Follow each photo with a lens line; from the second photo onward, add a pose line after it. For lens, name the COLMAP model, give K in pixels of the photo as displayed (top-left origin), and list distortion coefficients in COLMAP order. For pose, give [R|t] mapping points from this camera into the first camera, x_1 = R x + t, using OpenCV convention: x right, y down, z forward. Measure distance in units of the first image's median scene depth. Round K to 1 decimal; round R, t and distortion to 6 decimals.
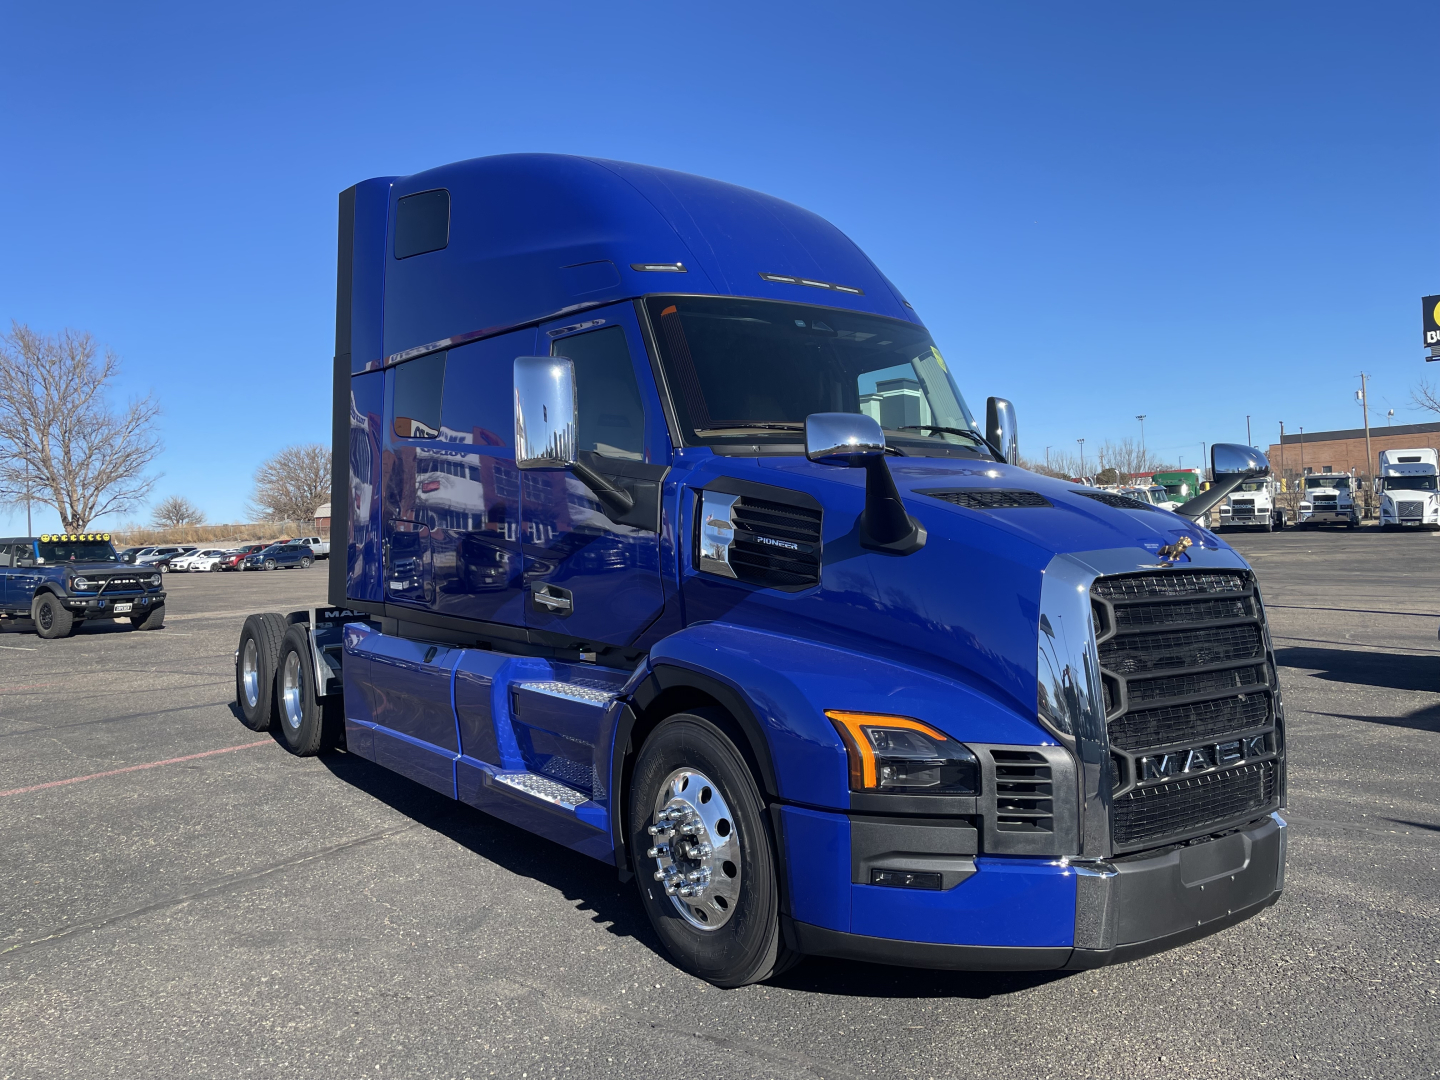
lens RADIAL K [[1104.1, 0, 707.8], [0, 1104.1, 529.4], [0, 0, 1]] dist [0.089336, -0.115061]
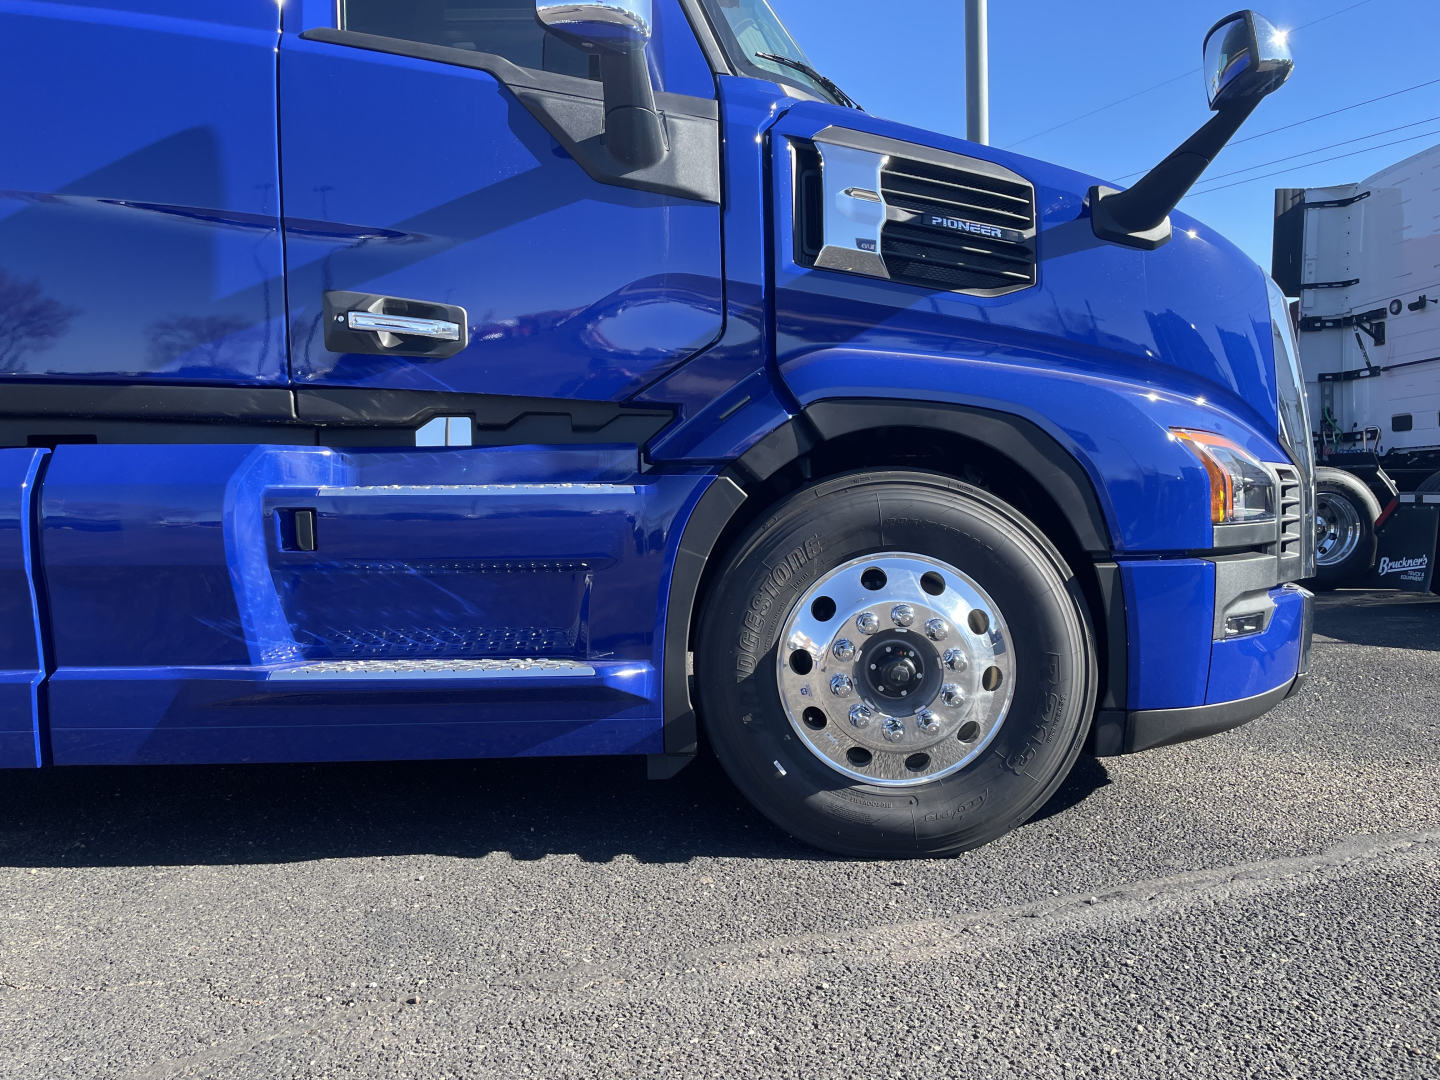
lens RADIAL K [[1104.1, 0, 707.8], [0, 1104.1, 529.4], [0, 0, 1]] dist [0.089336, -0.115061]
pose [[0.582045, -0.031806, 0.812534, -0.601321], [0.000237, 0.999241, 0.038945, 0.172786], [-0.813156, -0.022475, 0.581611, 0.692525]]
